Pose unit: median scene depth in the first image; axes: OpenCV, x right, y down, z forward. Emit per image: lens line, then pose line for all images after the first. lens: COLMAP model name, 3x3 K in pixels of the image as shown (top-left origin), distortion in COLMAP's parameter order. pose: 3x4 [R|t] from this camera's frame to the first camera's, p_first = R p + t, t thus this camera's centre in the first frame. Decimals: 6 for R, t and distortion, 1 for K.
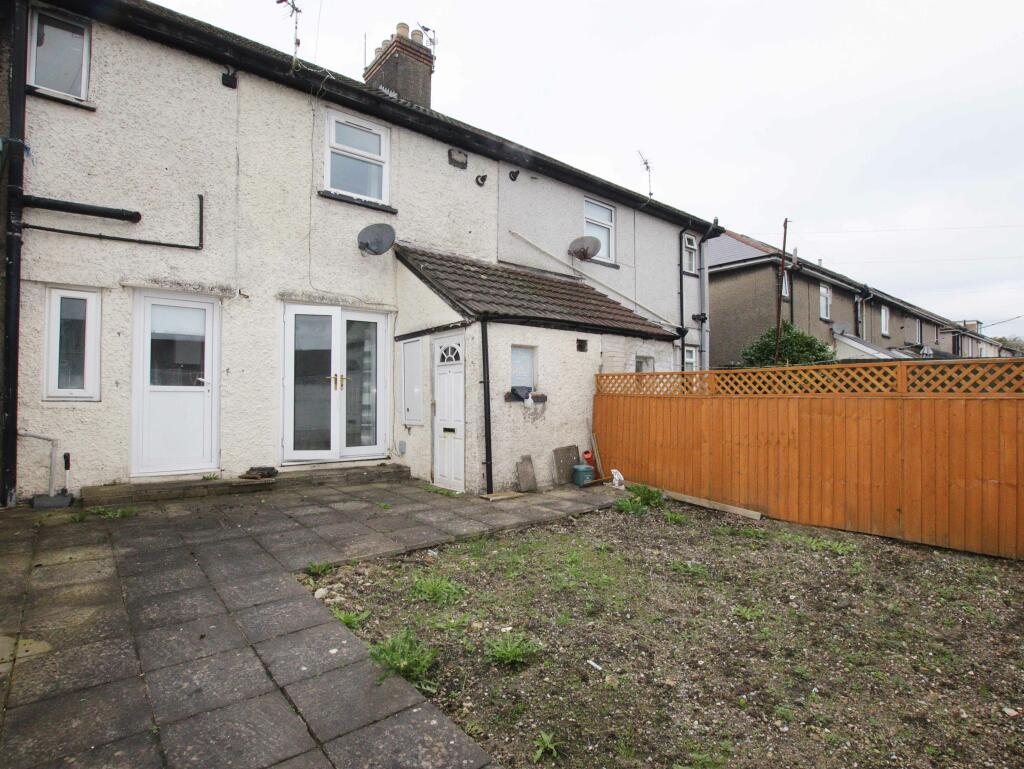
lens RADIAL K [[534.6, 0, 514.6], [0, 534.6, 386.7], [0, 0, 1]] dist [-0.038079, 0.000596]
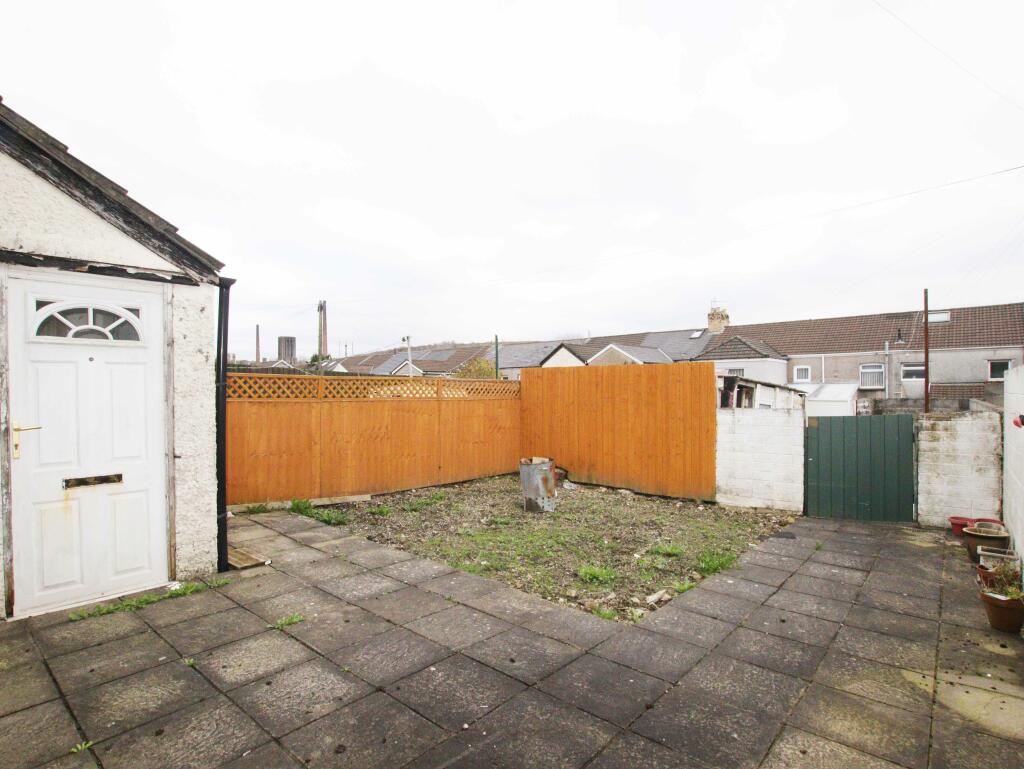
lens RADIAL K [[534.6, 0, 514.2], [0, 534.6, 387.4], [0, 0, 1]] dist [-0.038079, 0.000596]
pose [[-0.165879, -0.000318, 0.986146, -0.873886], [-0.023362, 0.999721, -0.003607, -0.014194], [-0.985869, -0.023636, -0.165840, 0.949336]]
